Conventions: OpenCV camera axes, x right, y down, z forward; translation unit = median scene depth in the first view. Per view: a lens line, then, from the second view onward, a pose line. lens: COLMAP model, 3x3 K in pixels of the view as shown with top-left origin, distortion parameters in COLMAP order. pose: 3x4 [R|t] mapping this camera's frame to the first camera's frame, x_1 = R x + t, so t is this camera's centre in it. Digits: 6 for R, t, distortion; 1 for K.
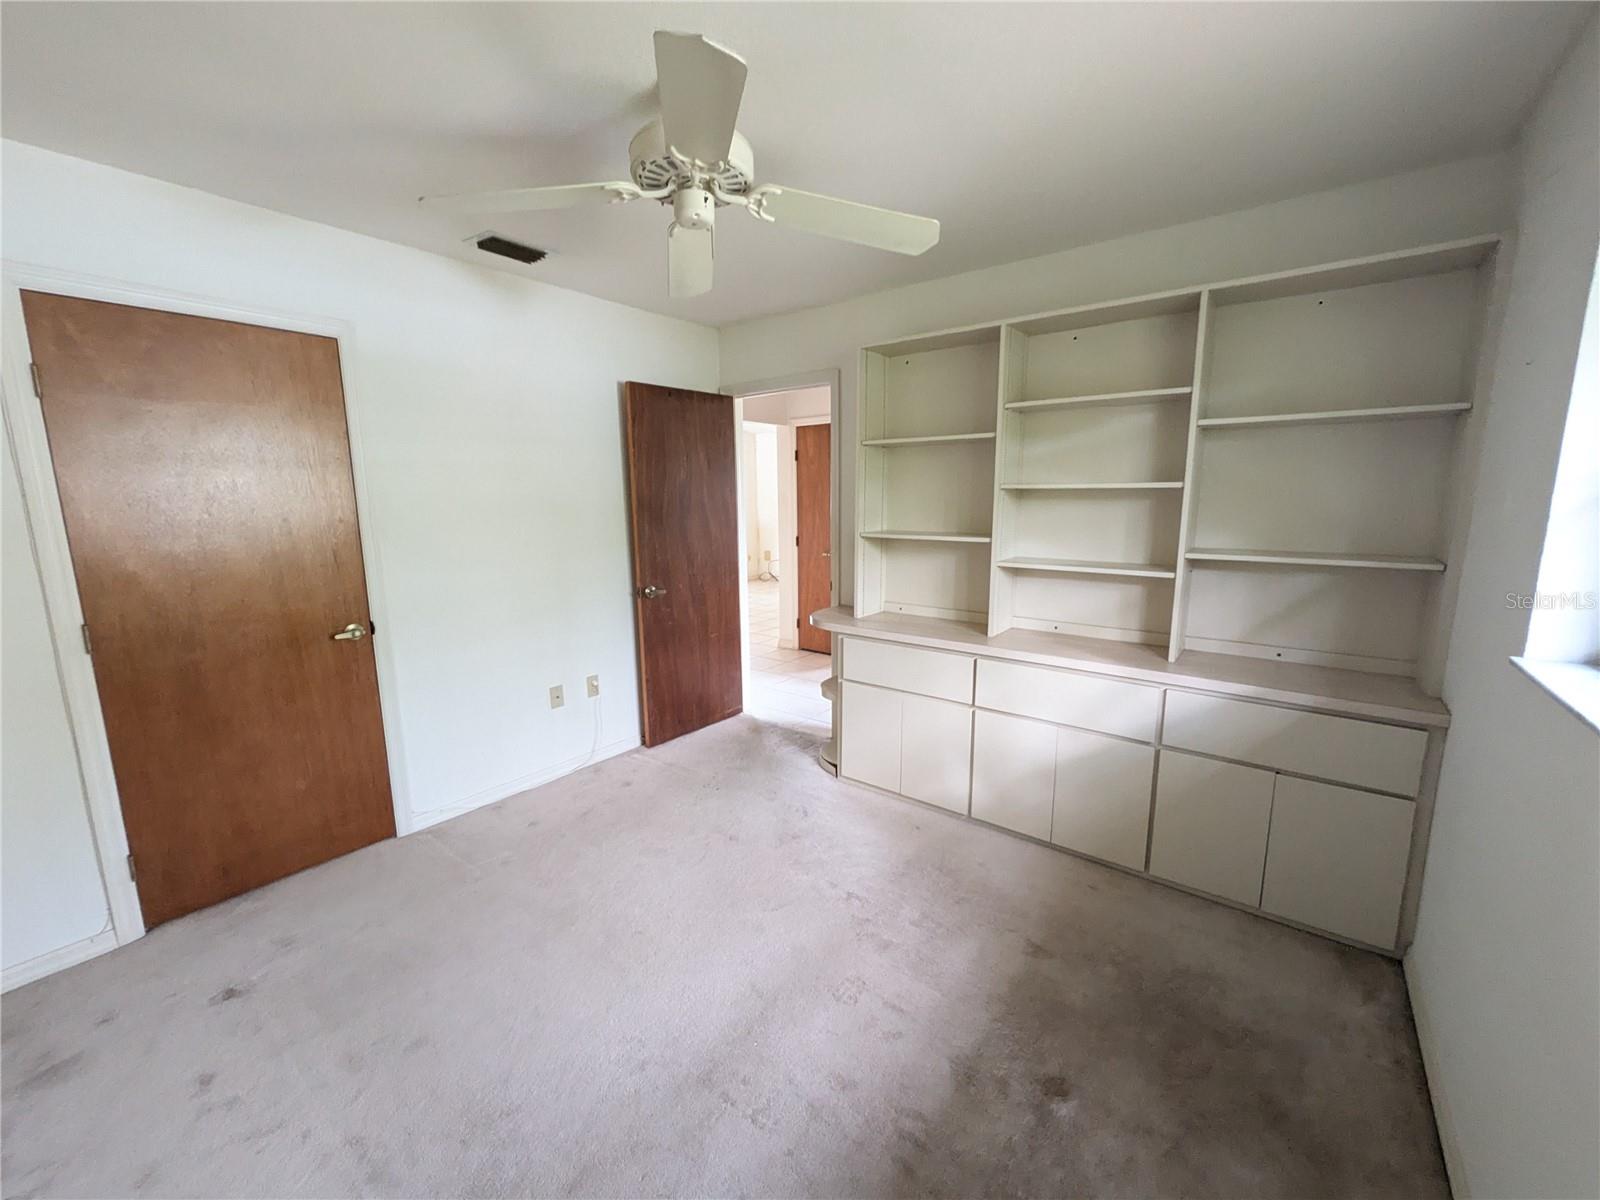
lens RADIAL K [[636.6, 0, 803.9], [0, 636.6, 598.9], [0, 0, 1]] dist [-0.002346, 0.000084]
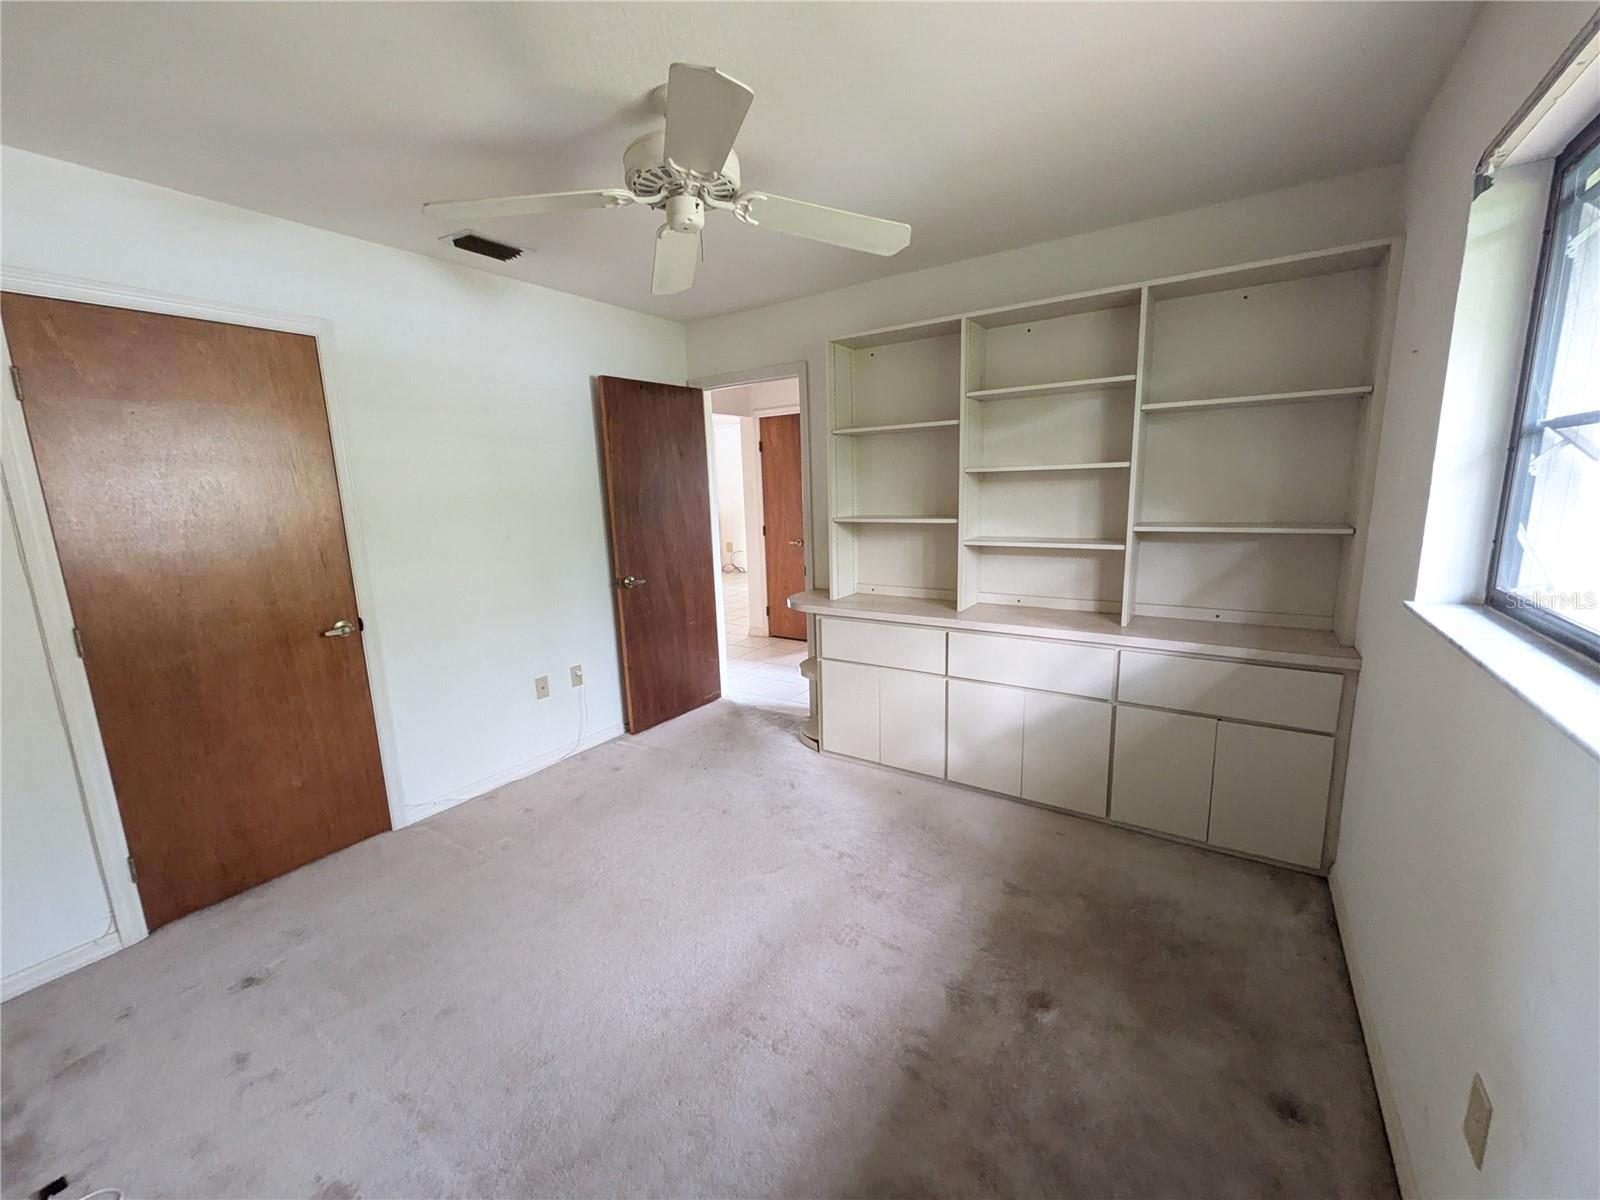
lens RADIAL K [[637.0, 0, 804.4], [0, 637.0, 600.1], [0, 0, 1]] dist [-0.001982, -0.000404]
pose [[0.997016, -0.036215, 0.068167, -0.040987], [0.035240, 0.999259, 0.015462, 0.015199], [-0.068676, -0.013013, 0.997554, -0.052327]]
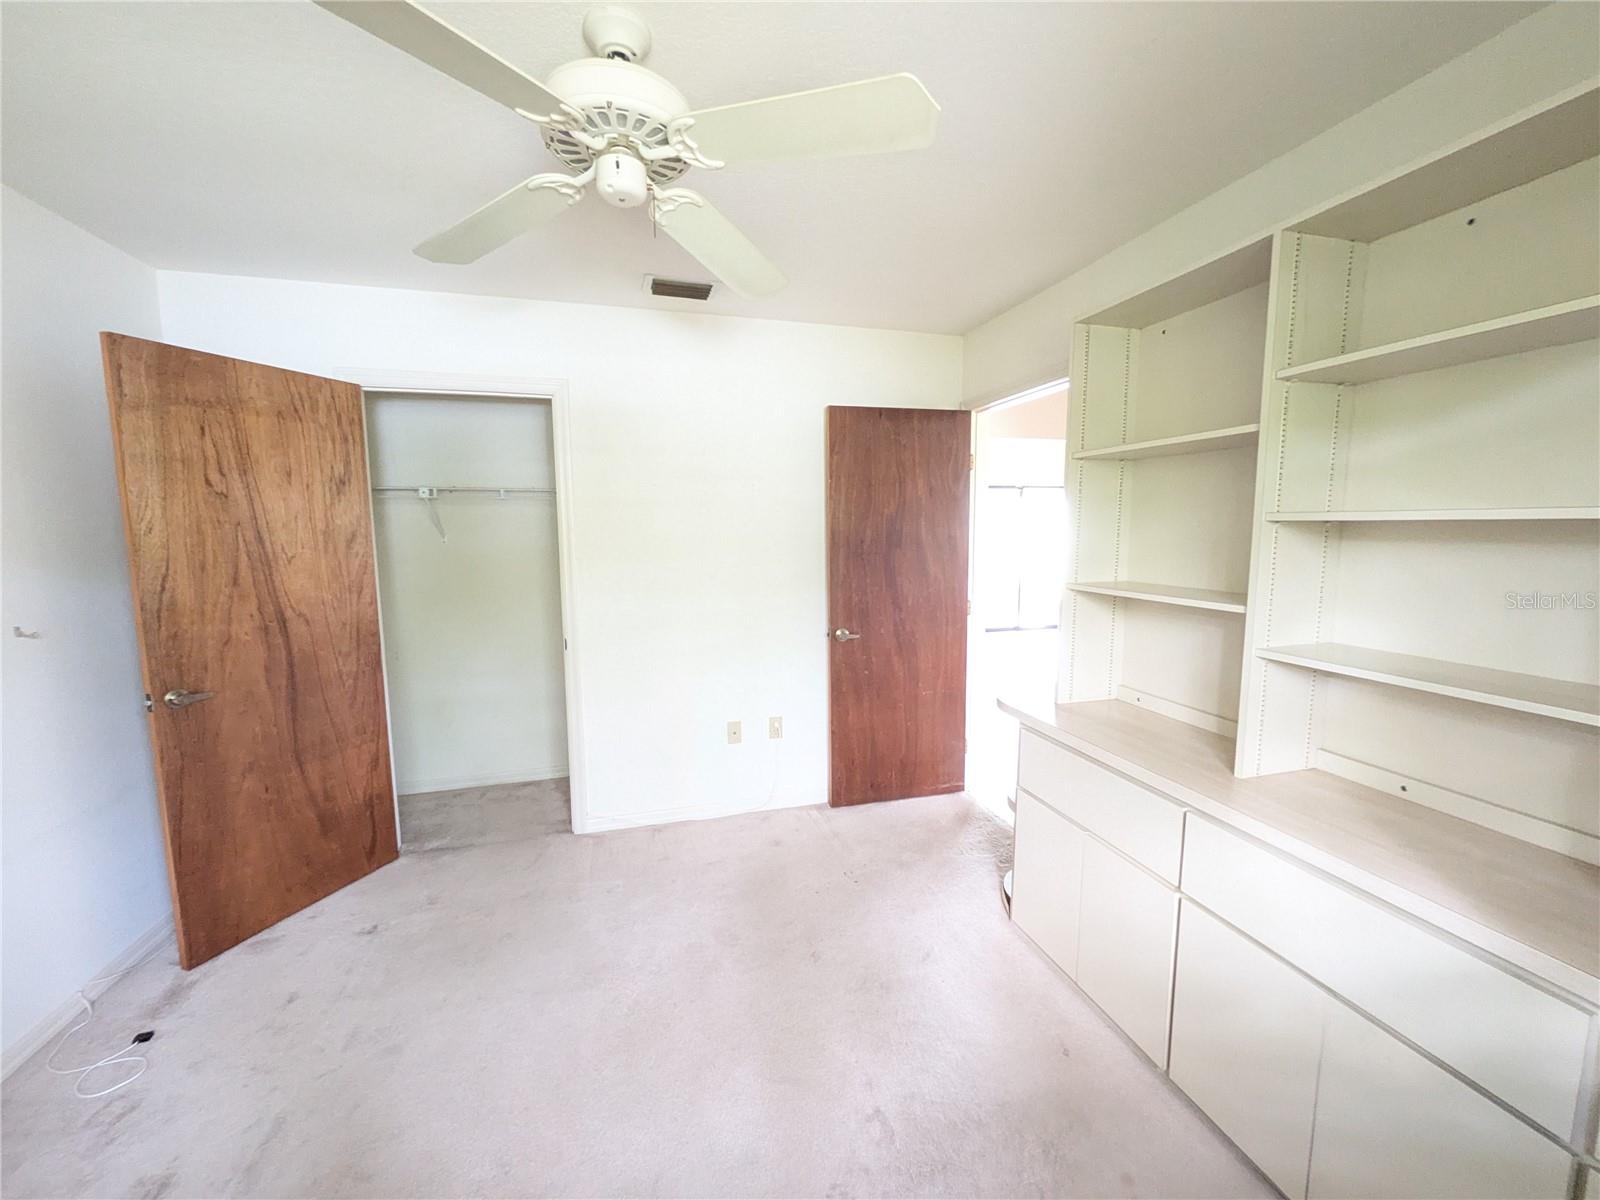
lens RADIAL K [[636.6, 0, 803.9], [0, 636.6, 598.9], [0, 0, 1]] dist [-0.002346, 0.000084]
pose [[0.806868, 0.068204, -0.586781, 0.310409], [-0.095490, 0.995308, -0.015617, -0.055325], [0.582962, 0.068633, 0.809595, 0.305021]]
